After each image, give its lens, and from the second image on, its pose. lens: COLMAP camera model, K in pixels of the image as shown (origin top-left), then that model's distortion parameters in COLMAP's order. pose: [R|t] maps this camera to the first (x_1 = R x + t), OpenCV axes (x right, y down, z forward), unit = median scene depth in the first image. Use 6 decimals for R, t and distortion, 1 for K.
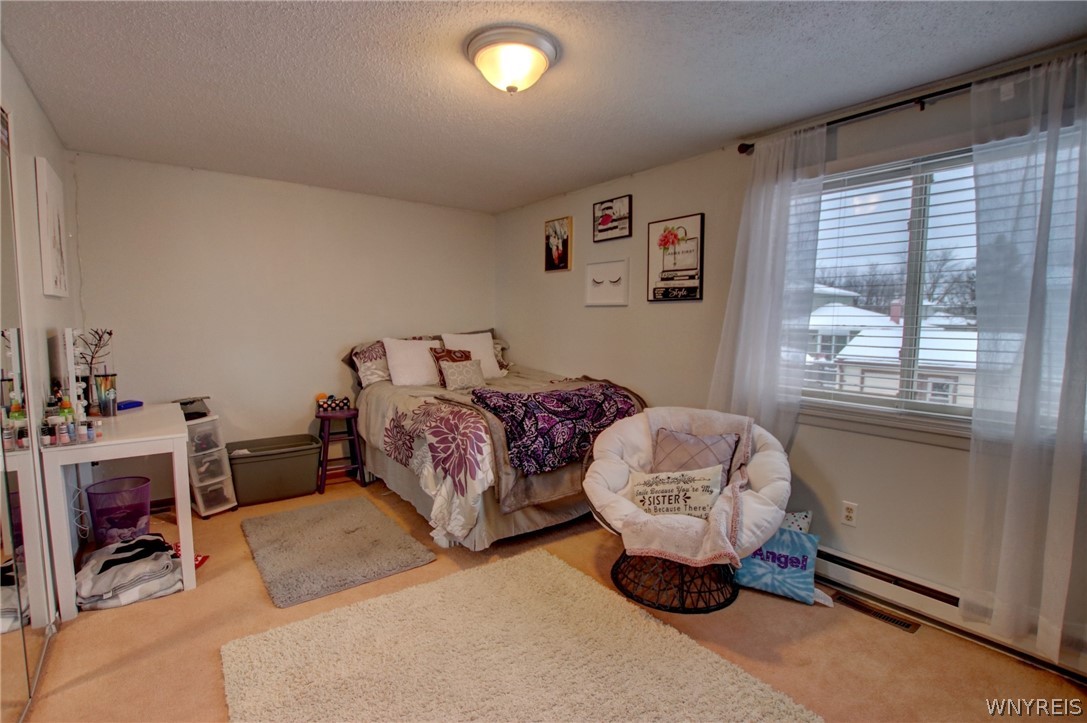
lens RADIAL K [[504.6, 0, 545.4], [0, 504.6, 366.6], [0, 0, 1]] dist [-0.032337, 0.003577]
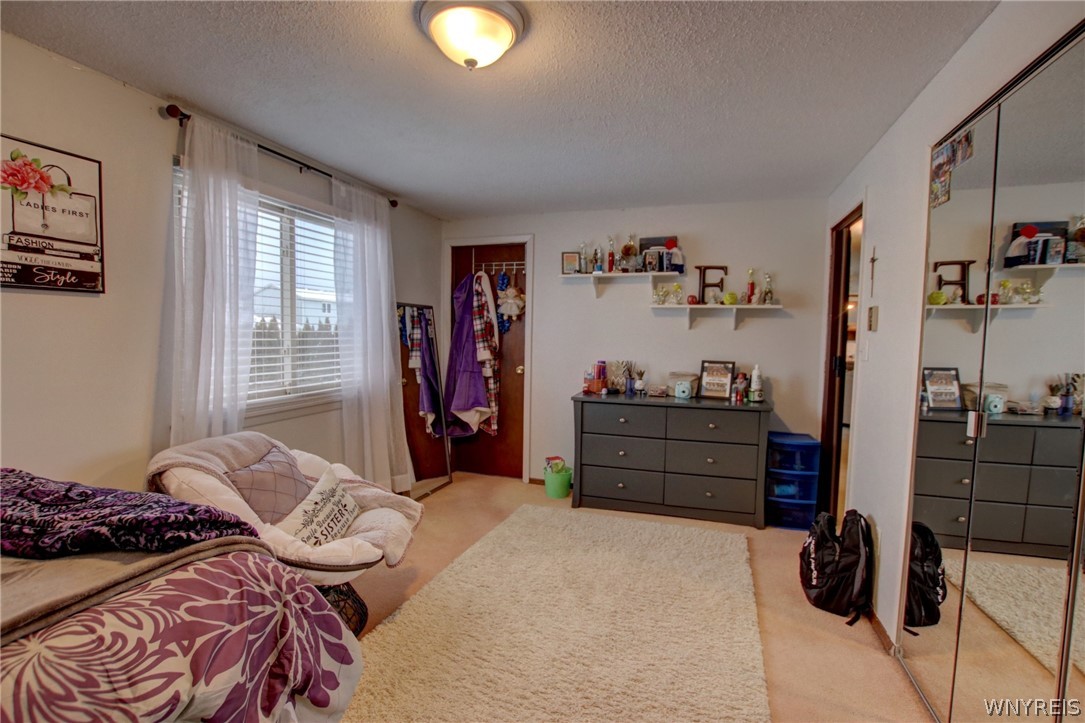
lens RADIAL K [[503.6, 0, 543.2], [0, 503.6, 361.5], [0, 0, 1]] dist [-0.032337, 0.003577]
pose [[-0.563543, -0.071404, 0.822995, -0.556433], [0.045405, 0.992074, 0.117164, -0.094219], [-0.824838, 0.103395, -0.555834, 0.894400]]
